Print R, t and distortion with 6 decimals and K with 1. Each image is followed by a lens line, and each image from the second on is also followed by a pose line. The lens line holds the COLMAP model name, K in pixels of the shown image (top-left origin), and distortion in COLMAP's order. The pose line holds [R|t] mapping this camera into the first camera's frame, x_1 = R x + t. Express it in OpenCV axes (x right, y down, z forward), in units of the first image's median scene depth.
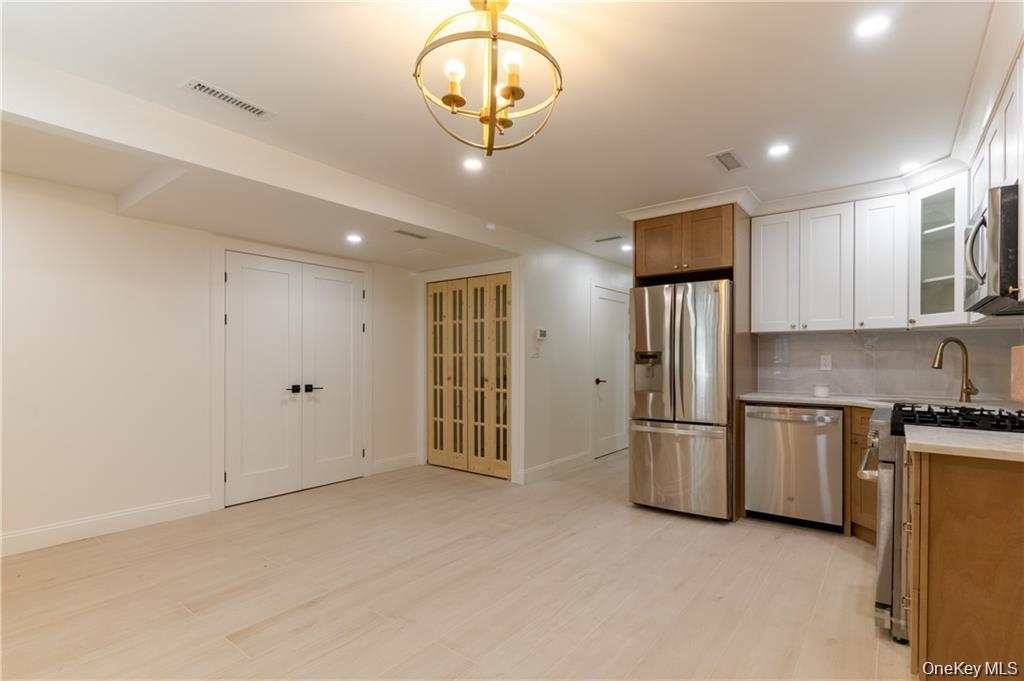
lens RADIAL K [[487.8, 0, 526.6], [0, 487.8, 357.6], [0, 0, 1]] dist [-0.001430, -0.000249]
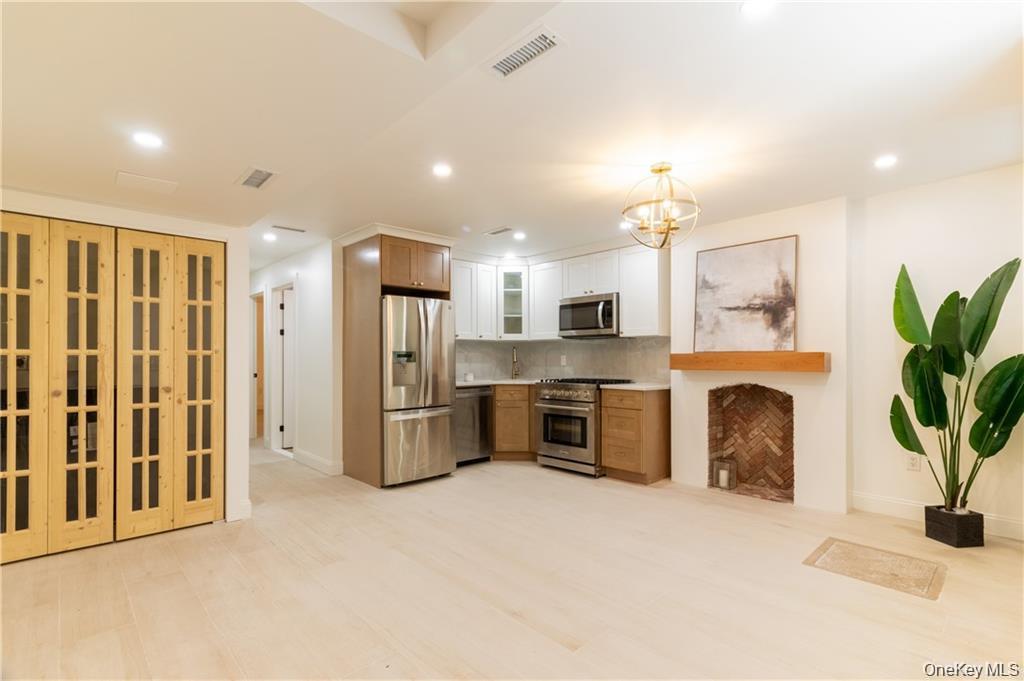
lens RADIAL K [[487.8, 0, 526.6], [0, 487.8, 357.6], [0, 0, 1]] dist [-0.001430, -0.000249]
pose [[0.157919, 0.000589, 0.987452, -0.686780], [0.002994, 0.999995, -0.001075, 0.003658], [-0.987448, 0.003126, 0.157916, 0.413933]]
